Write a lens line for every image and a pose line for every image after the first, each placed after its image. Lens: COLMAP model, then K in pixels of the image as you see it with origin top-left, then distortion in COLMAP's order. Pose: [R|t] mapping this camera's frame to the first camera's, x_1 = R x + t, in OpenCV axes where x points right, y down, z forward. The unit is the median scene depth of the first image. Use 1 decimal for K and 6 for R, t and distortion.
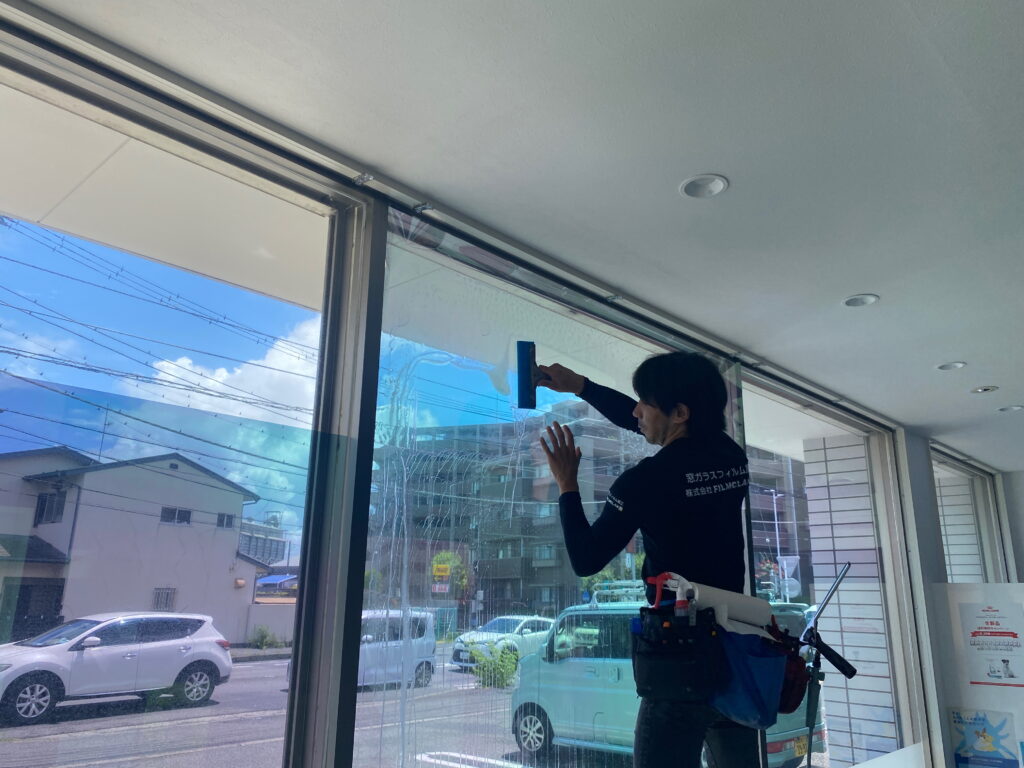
lens RADIAL K [[784.3, 0, 516.0], [0, 784.3, 369.7], [0, 0, 1]] dist [0.014669, -0.019190]
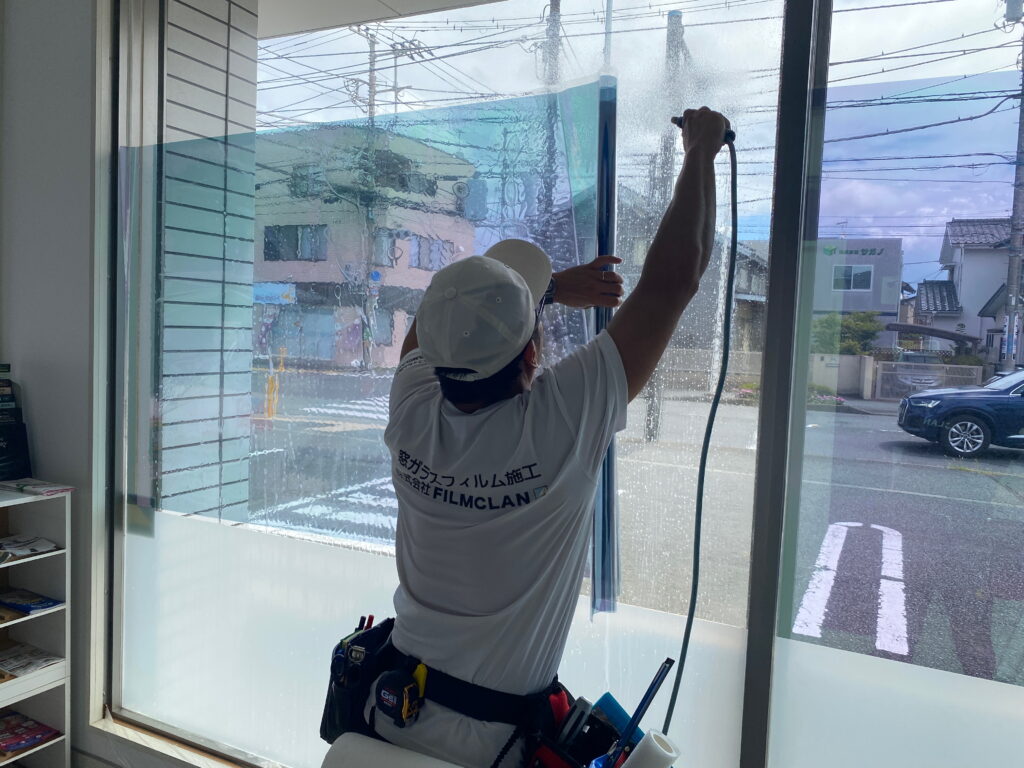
lens RADIAL K [[784.3, 0, 506.4], [0, 784.3, 377.4], [0, 0, 1]] dist [0.014669, -0.019190]
pose [[0.292042, 0.060513, -0.954489, 0.083004], [0.232763, 0.963492, 0.132302, 0.033898], [0.927649, -0.260808, 0.267295, 0.089634]]
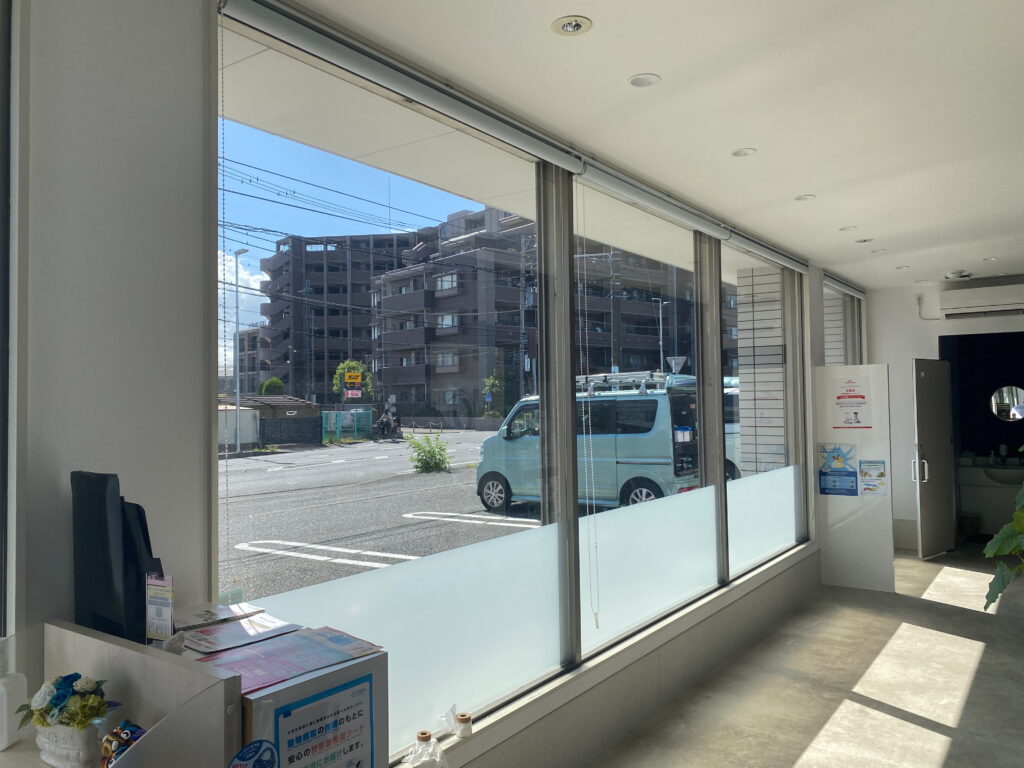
lens RADIAL K [[784.3, 0, 507.1], [0, 784.3, 375.1], [0, 0, 1]] dist [0.014669, -0.019190]
pose [[0.991763, -0.020482, 0.126438, -0.115691], [-0.011160, 0.969559, 0.244604, -0.034787], [-0.127599, -0.244000, 0.961344, -0.175274]]
